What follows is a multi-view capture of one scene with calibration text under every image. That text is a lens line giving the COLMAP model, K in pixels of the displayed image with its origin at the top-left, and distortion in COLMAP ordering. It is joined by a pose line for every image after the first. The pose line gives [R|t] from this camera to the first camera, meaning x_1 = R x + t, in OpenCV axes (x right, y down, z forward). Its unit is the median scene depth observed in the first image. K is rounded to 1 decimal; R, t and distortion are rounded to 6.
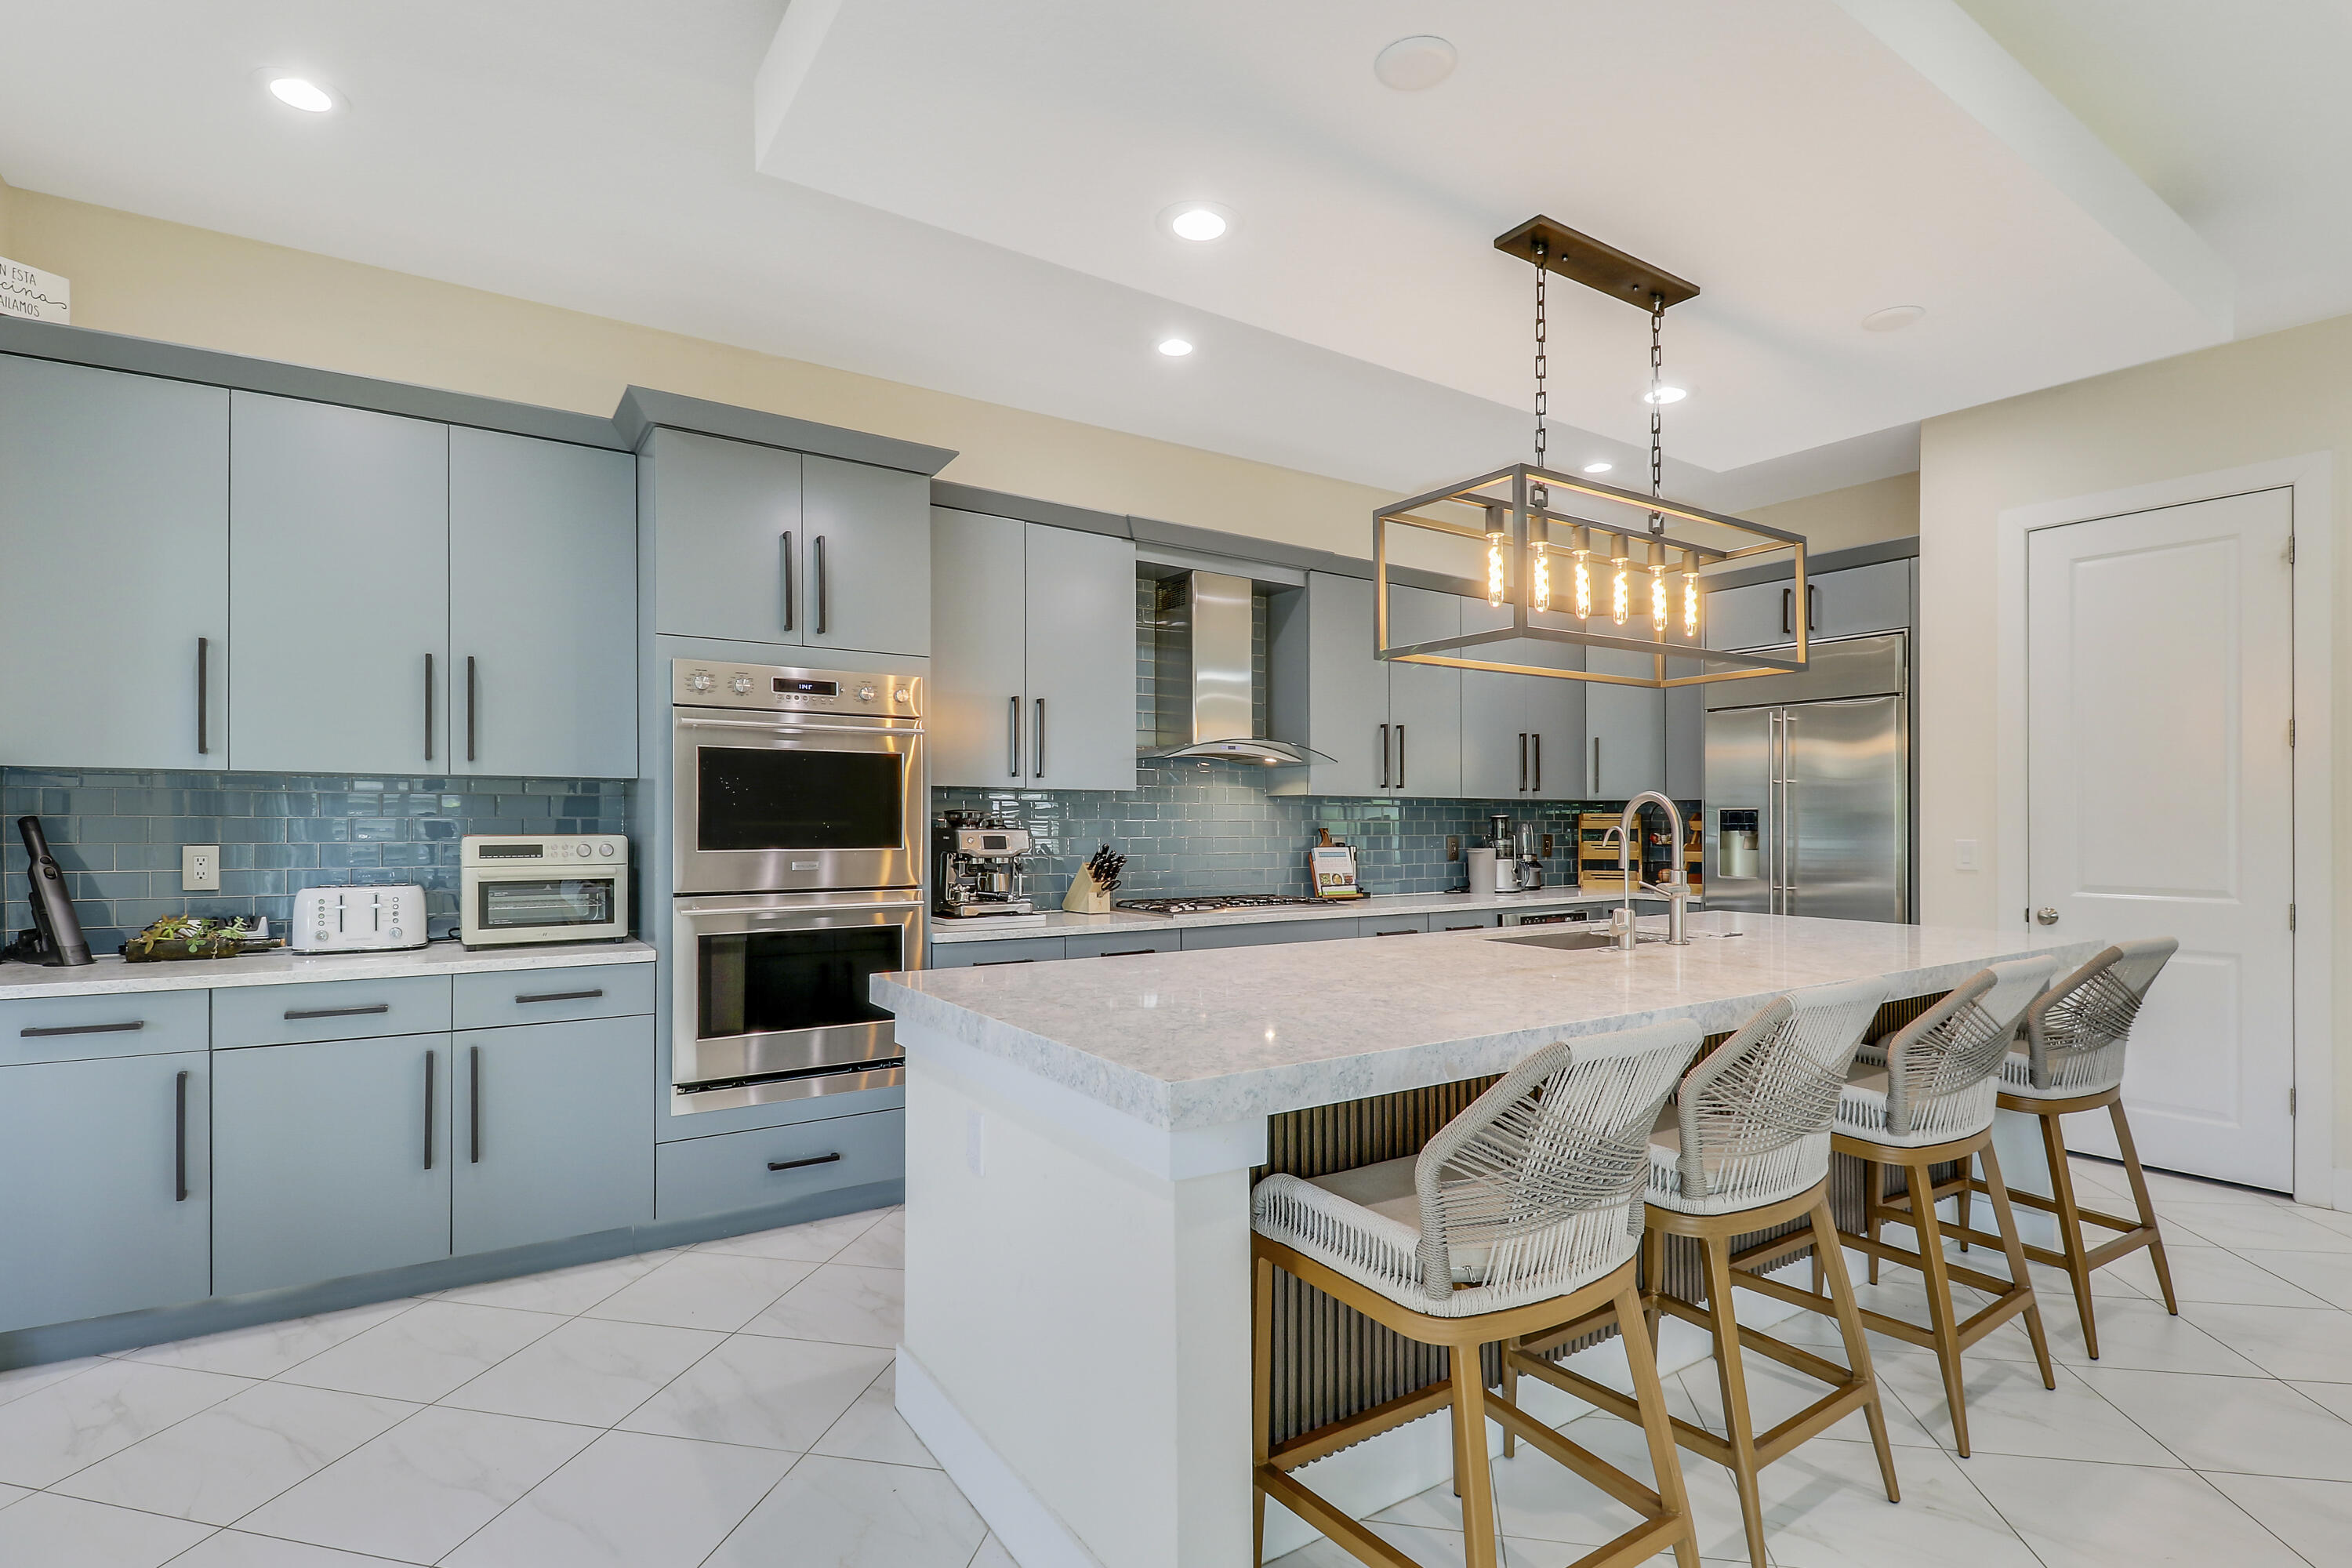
lens RADIAL K [[1104.6, 0, 1157.7], [0, 1104.6, 814.1], [0, 0, 1]] dist [0.012393, -0.000096]
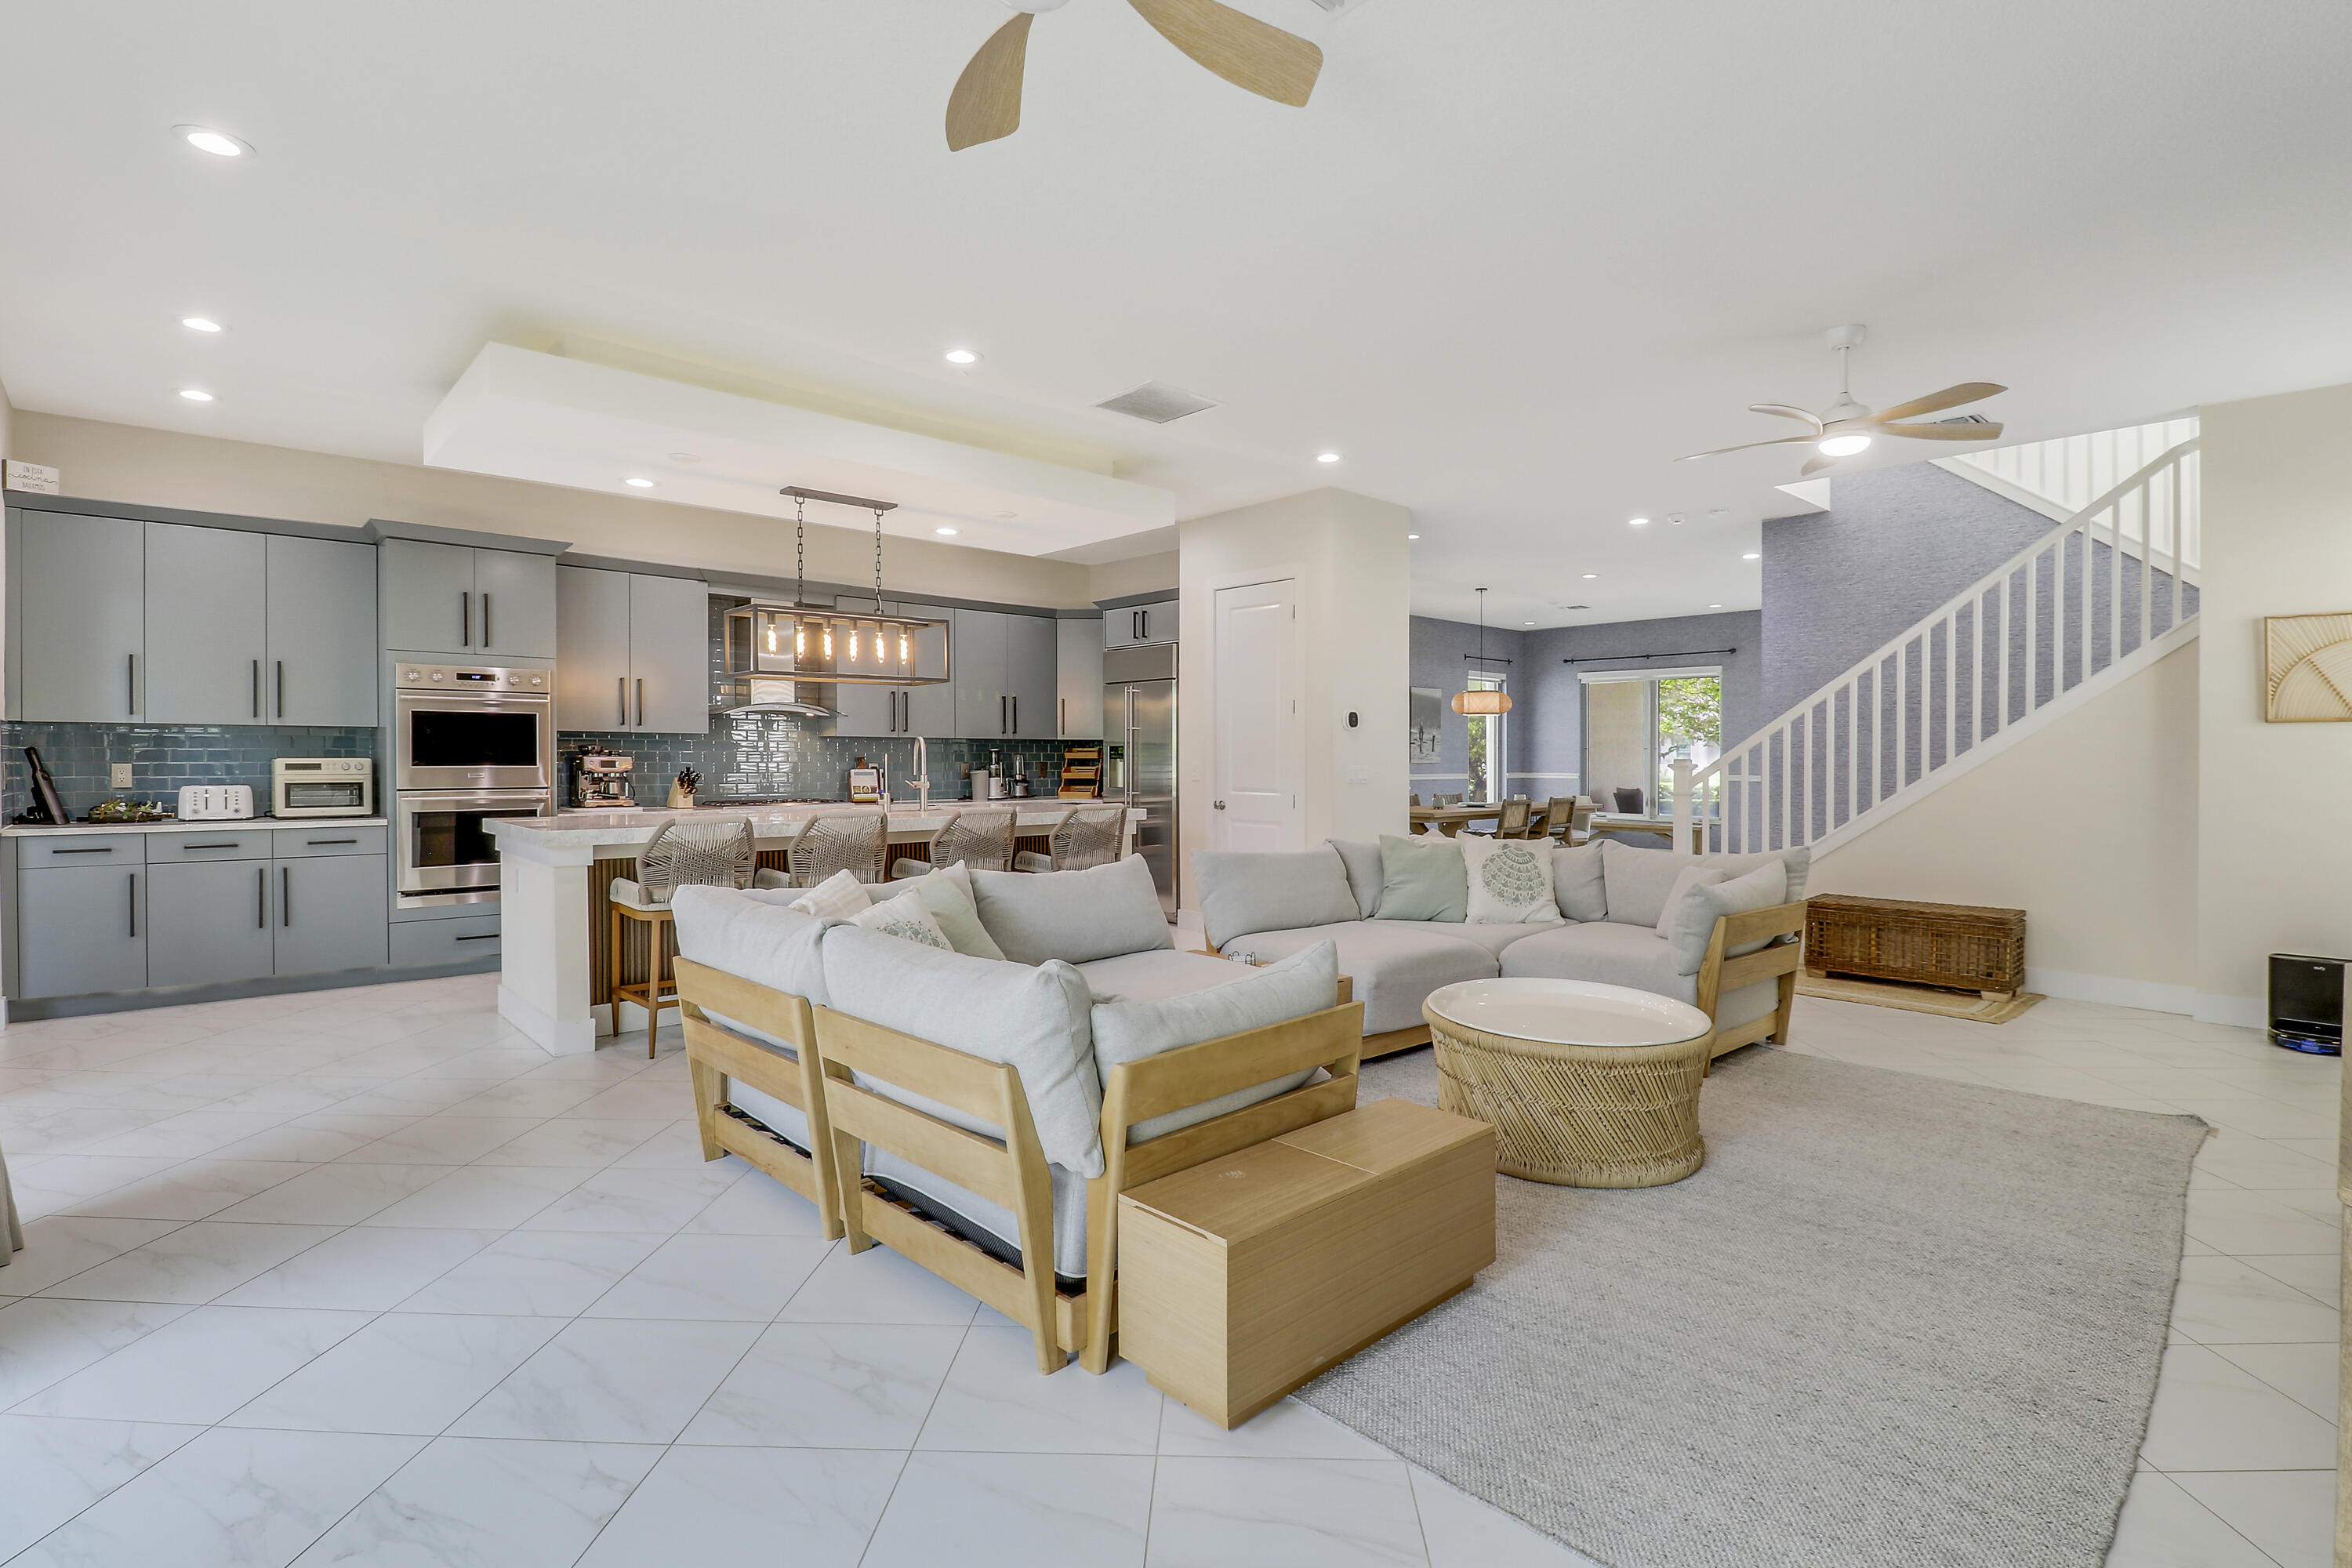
lens RADIAL K [[1170.6, 0, 1173.1], [0, 1170.6, 767.2], [0, 0, 1]] dist [0.000158, -0.000446]
pose [[0.992116, -0.000833, 0.125317, 0.590129], [-0.000848, 0.999910, 0.013362, 0.006855], [-0.125317, -0.013363, 0.992027, -1.079759]]
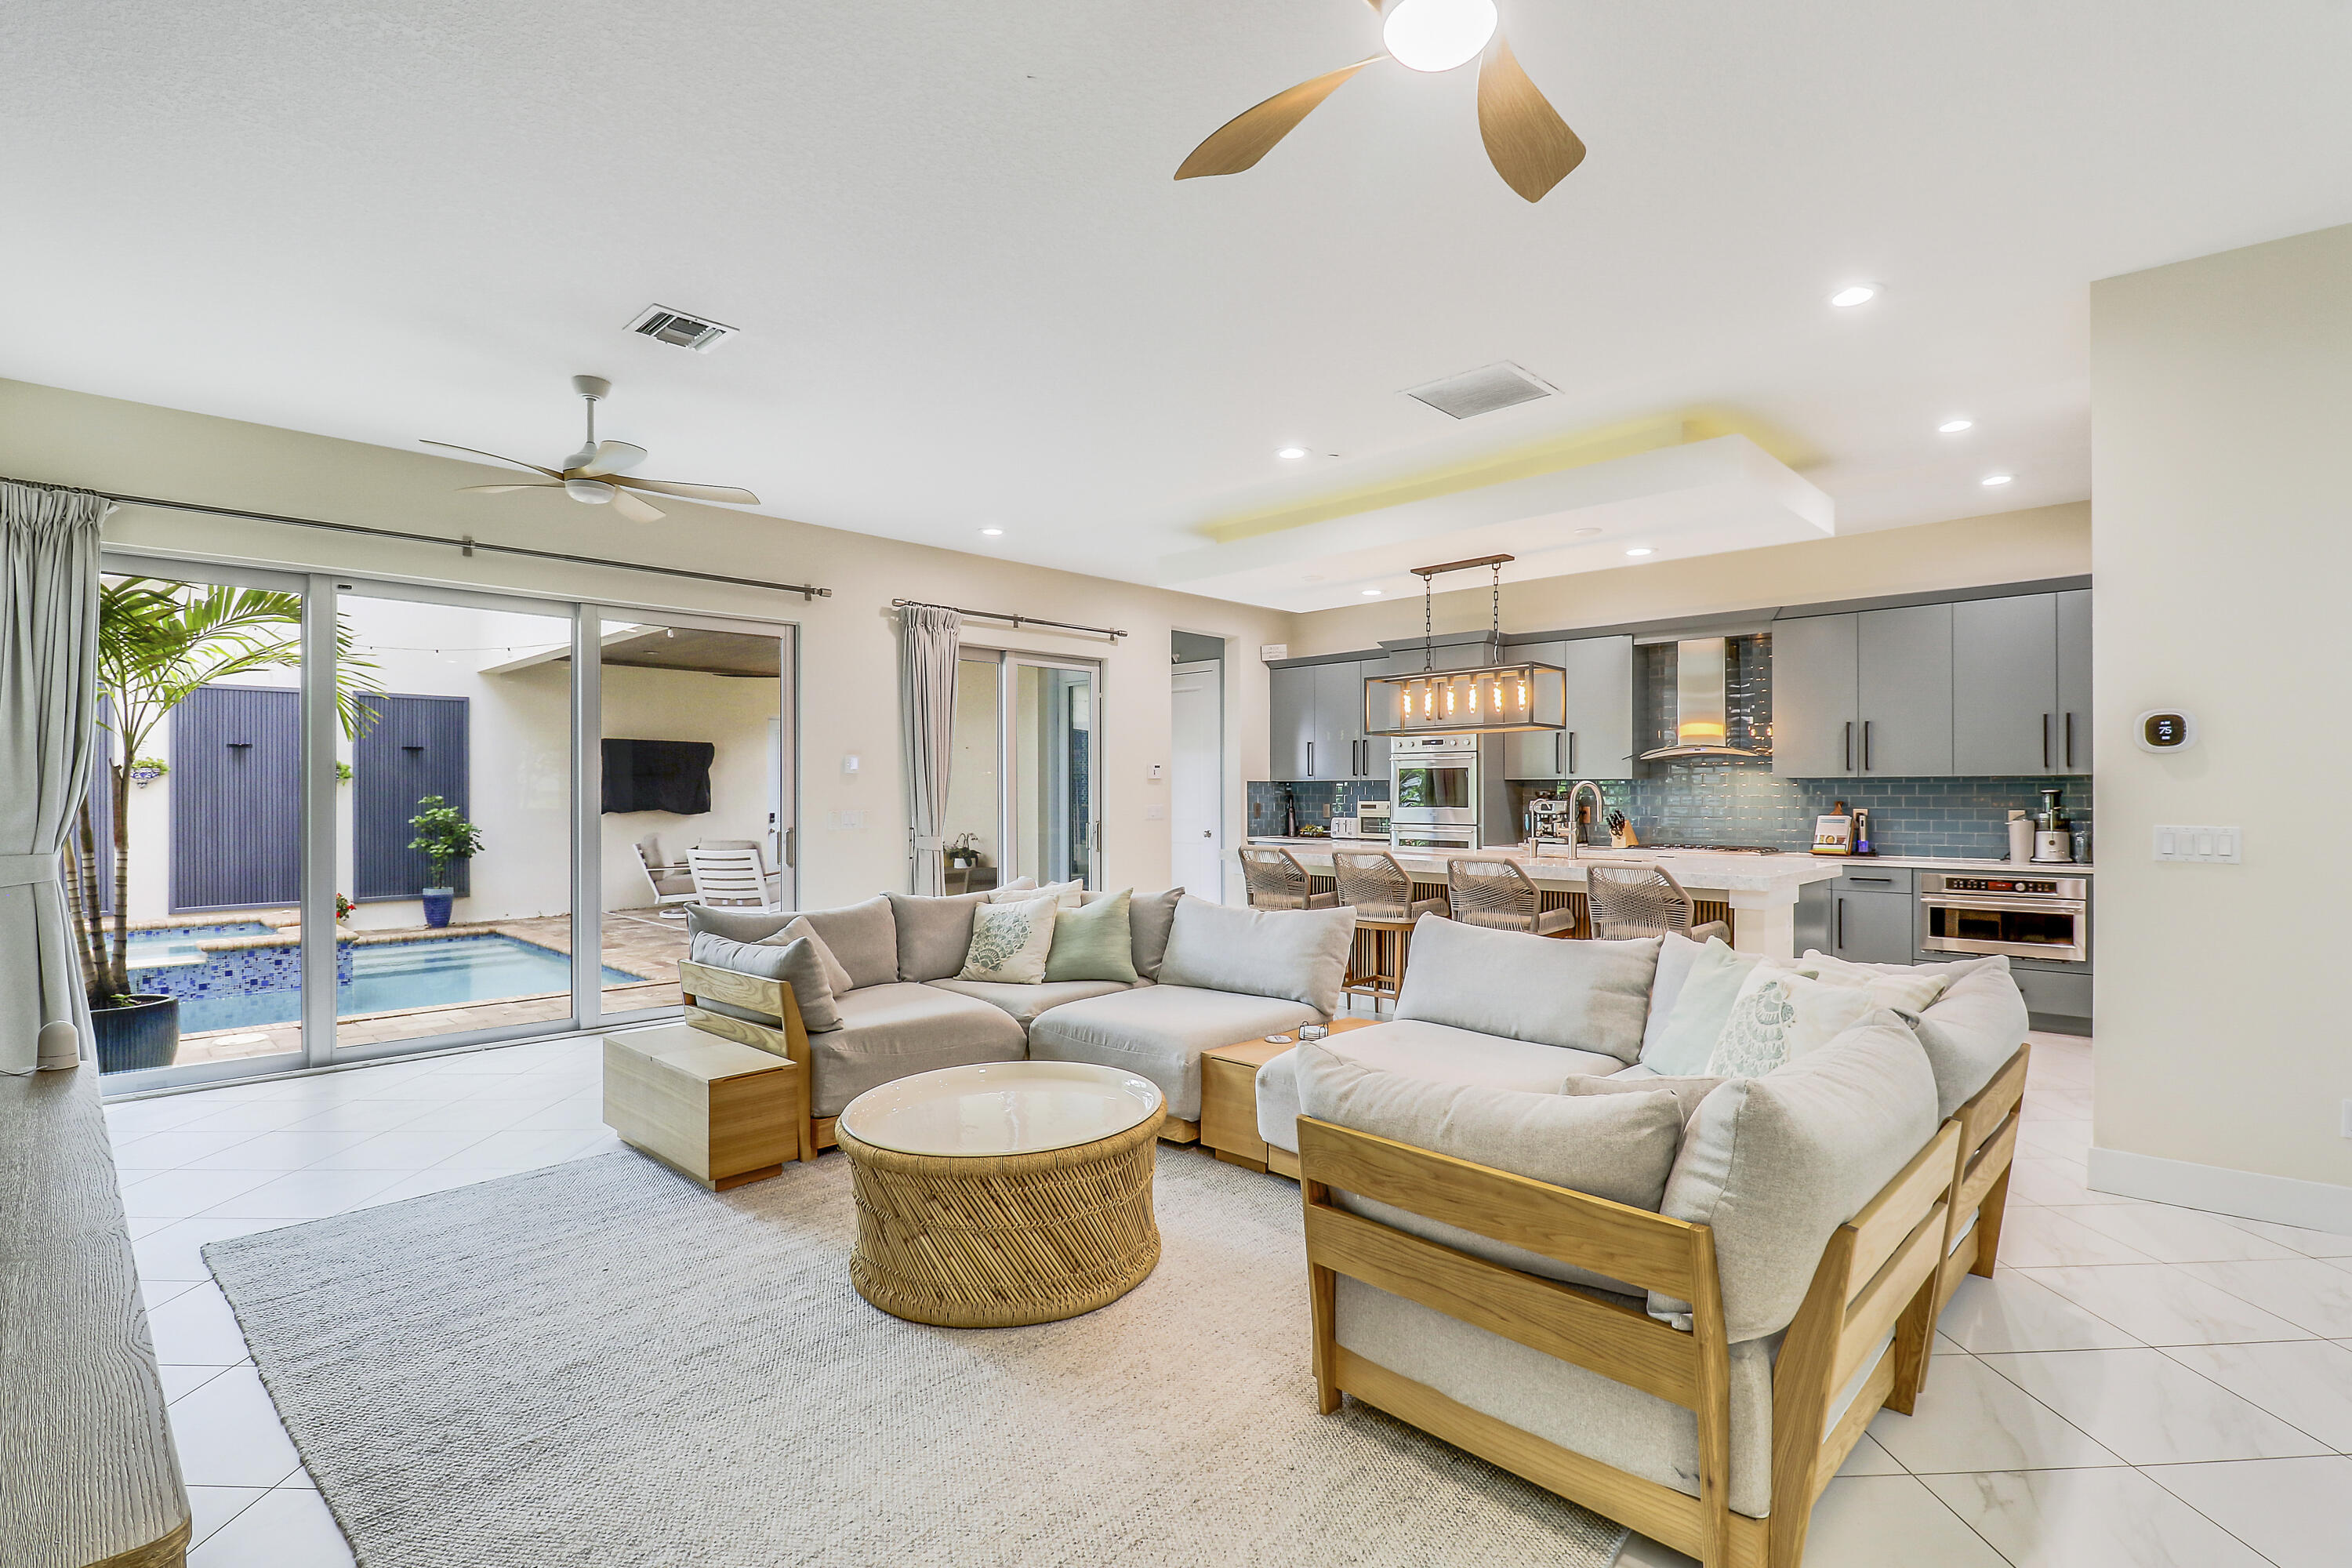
lens RADIAL K [[1104.6, 0, 1169.7], [0, 1104.6, 800.3], [0, 0, 1]] dist [0.012393, -0.000096]
pose [[0.194739, 0.003456, -0.980849, 2.021803], [0.006447, 0.999968, 0.004804, -0.000741], [0.980834, -0.007259, 0.194710, -0.065333]]
